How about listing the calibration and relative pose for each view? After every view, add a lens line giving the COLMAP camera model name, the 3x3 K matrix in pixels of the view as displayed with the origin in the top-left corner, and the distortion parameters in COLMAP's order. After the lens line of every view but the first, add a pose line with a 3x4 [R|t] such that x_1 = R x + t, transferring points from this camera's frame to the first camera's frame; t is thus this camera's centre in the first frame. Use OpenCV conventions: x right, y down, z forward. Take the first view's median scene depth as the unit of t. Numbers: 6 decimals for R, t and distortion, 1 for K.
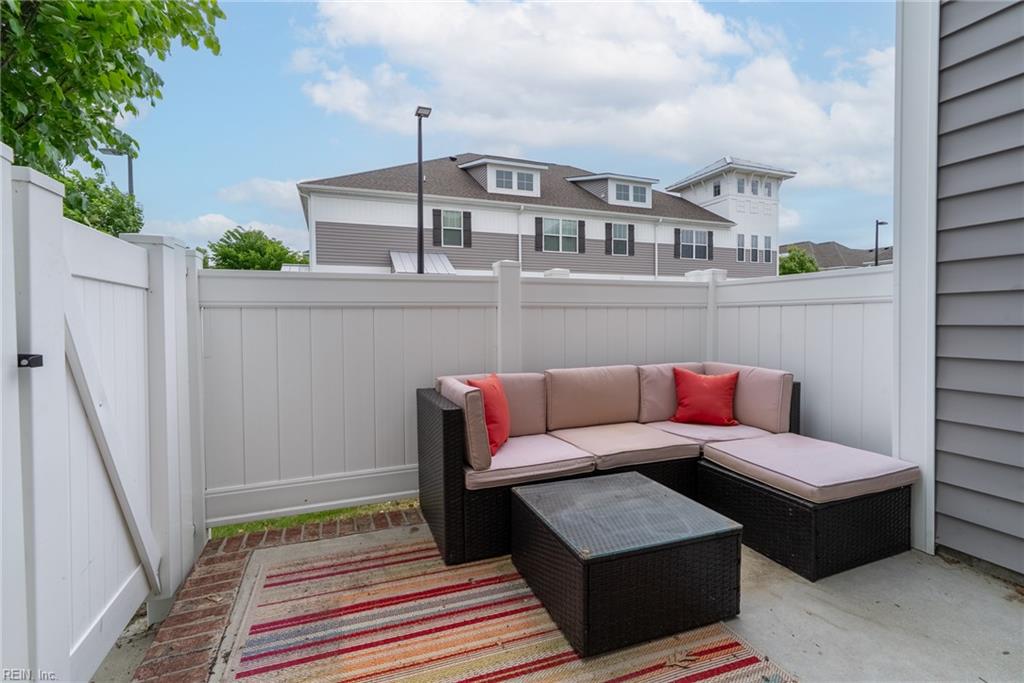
lens RADIAL K [[470.7, 0, 522.5], [0, 470.7, 332.8], [0, 0, 1]] dist [-0.010476, 0.002321]
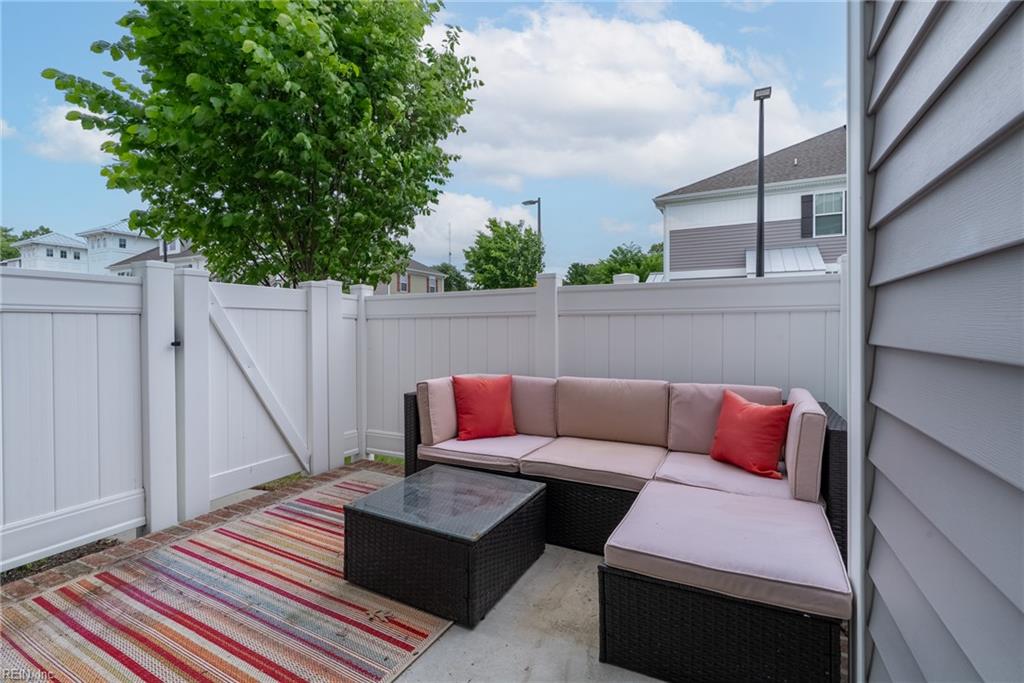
lens RADIAL K [[470.7, 0, 509.2], [0, 470.7, 335.1], [0, 0, 1]] dist [-0.010476, 0.002321]
pose [[0.656460, 0.019322, -0.754114, 0.762077], [-0.021128, 0.999751, 0.007224, -0.017137], [0.754065, 0.011191, 0.656704, 0.242198]]
